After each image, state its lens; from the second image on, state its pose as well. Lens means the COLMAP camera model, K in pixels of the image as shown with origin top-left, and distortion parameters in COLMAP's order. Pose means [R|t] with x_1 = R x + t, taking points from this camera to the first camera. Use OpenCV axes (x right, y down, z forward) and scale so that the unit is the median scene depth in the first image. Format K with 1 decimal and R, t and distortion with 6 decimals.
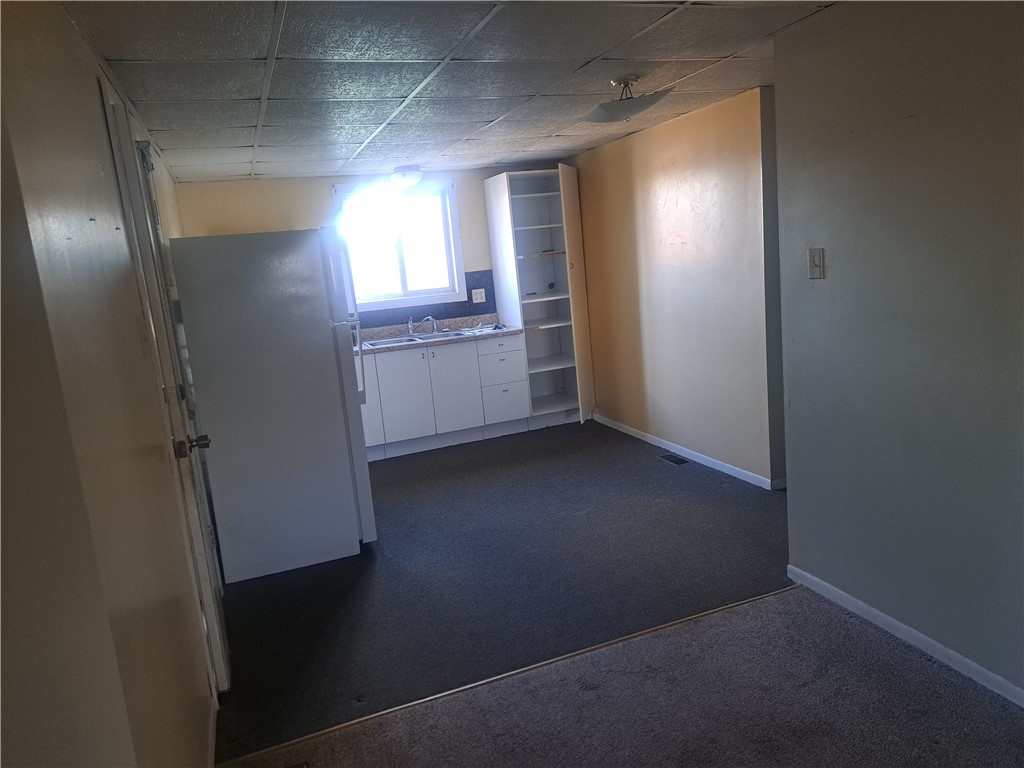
lens RADIAL K [[730.0, 0, 510.3], [0, 730.0, 380.9], [0, 0, 1]] dist [0.082413, -0.111506]
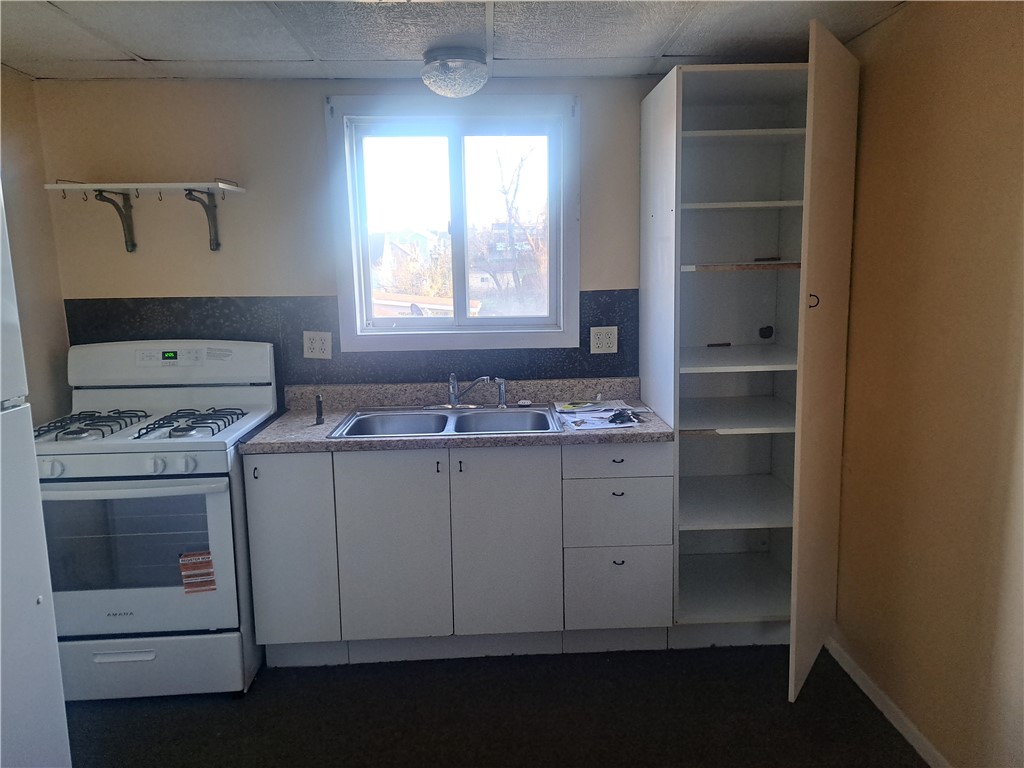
lens RADIAL K [[724.3, 0, 516.4], [0, 724.3, 370.1], [0, 0, 1]] dist [0.039723, 0.000724]
pose [[0.952696, 0.119669, -0.279373, 0.041822], [-0.126998, 0.991869, -0.008211, -0.087818], [0.276119, 0.043302, 0.960148, 0.531016]]
